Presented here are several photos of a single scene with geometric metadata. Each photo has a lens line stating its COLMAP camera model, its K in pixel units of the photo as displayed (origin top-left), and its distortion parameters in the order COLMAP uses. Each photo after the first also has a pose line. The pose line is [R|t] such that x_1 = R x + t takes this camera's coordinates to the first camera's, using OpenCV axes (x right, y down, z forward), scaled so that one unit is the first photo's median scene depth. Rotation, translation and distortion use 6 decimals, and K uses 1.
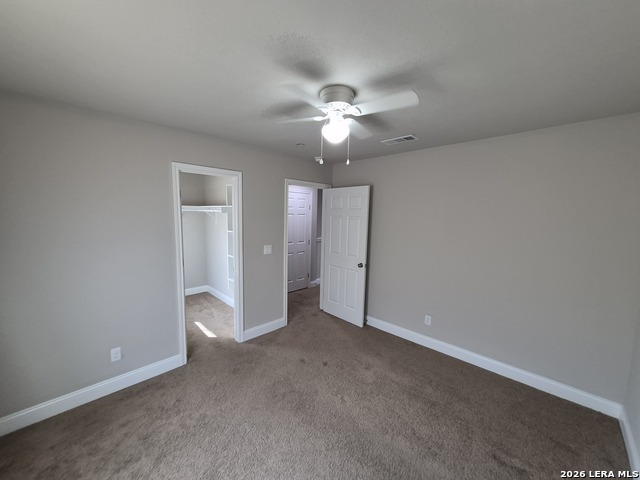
lens RADIAL K [[251.5, 0, 322.2], [0, 251.5, 239.6], [0, 0, 1]] dist [0.009197, -0.000861]
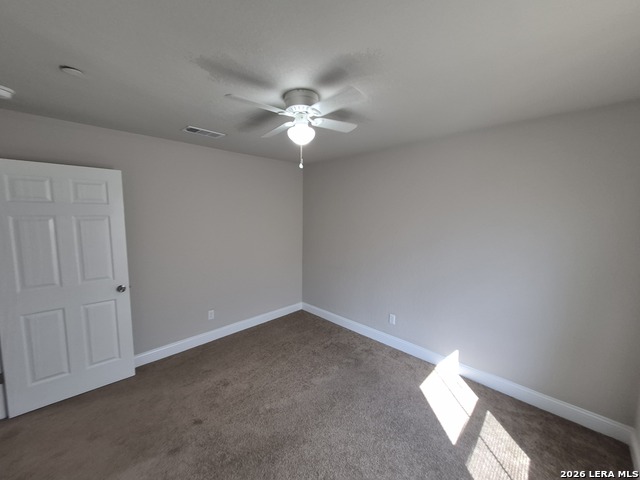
lens RADIAL K [[251.5, 0, 311.1], [0, 251.5, 239.6], [0, 0, 1]] dist [0.009197, -0.000861]
pose [[0.043398, -0.125342, 0.991164, -0.519787], [0.098250, 0.987825, 0.120618, -0.063801], [-0.994215, 0.092147, 0.055185, 0.489739]]
